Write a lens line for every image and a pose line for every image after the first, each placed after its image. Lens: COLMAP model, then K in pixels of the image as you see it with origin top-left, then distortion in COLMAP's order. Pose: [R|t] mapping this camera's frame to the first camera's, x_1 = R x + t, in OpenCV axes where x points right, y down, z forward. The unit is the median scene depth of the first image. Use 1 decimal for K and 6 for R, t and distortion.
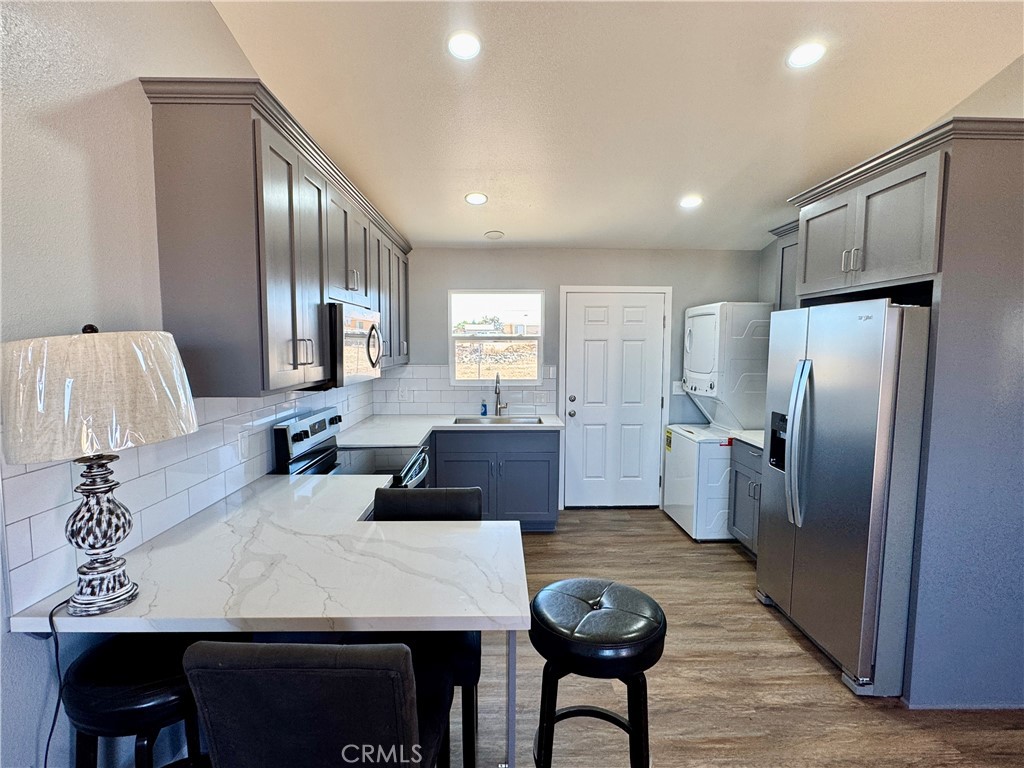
lens RADIAL K [[501.4, 0, 512.0], [0, 501.4, 384.0], [0, 0, 1]] dist [-0.002154, 0.000258]
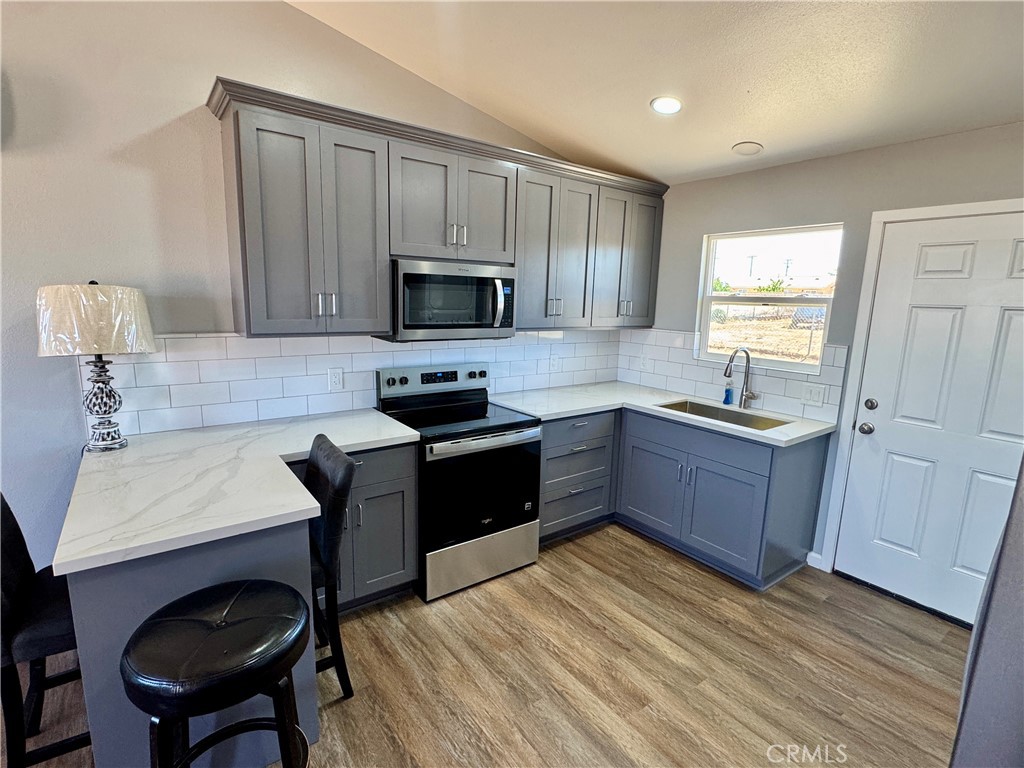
lens RADIAL K [[501.4, 0, 512.0], [0, 501.4, 384.0], [0, 0, 1]] dist [-0.002154, 0.000258]
pose [[0.578325, 0.157198, -0.800518, 0.355179], [-0.092956, 0.987567, 0.126773, -0.031489], [0.810494, 0.001097, 0.585746, 0.308853]]
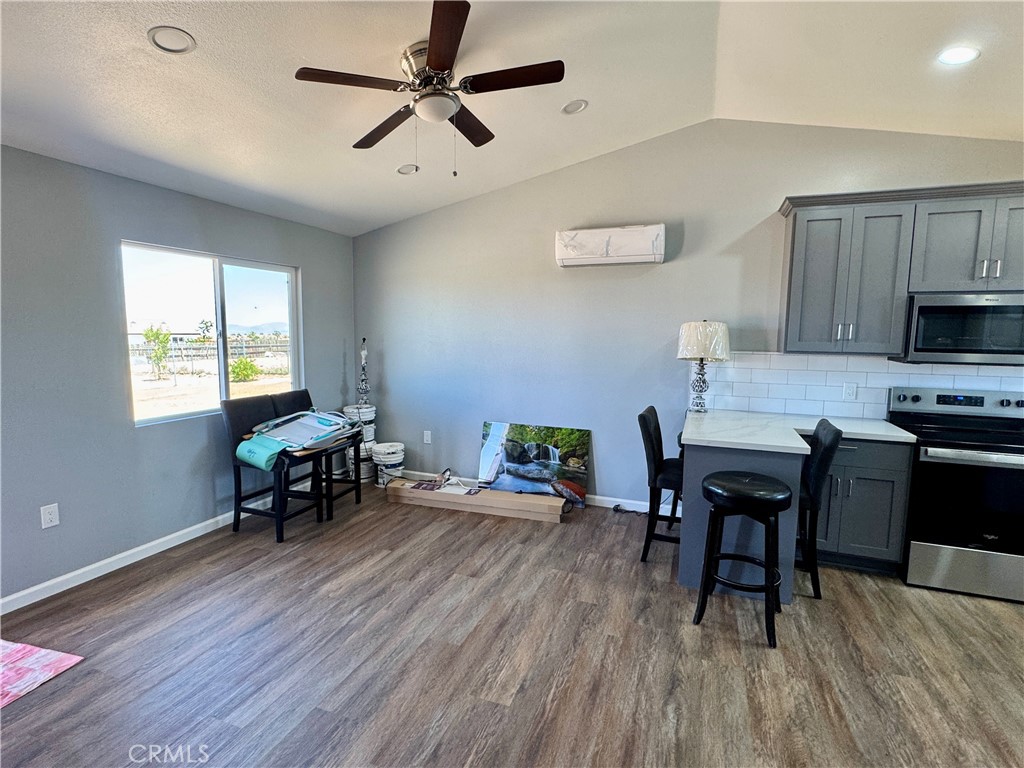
lens RADIAL K [[501.4, 0, 512.0], [0, 501.4, 384.0], [0, 0, 1]] dist [-0.002154, 0.000258]
pose [[-0.379986, 0.090213, -0.920582, 0.676513], [-0.088528, 0.987117, 0.133274, -0.007605], [0.920746, 0.132140, -0.367105, 0.291206]]
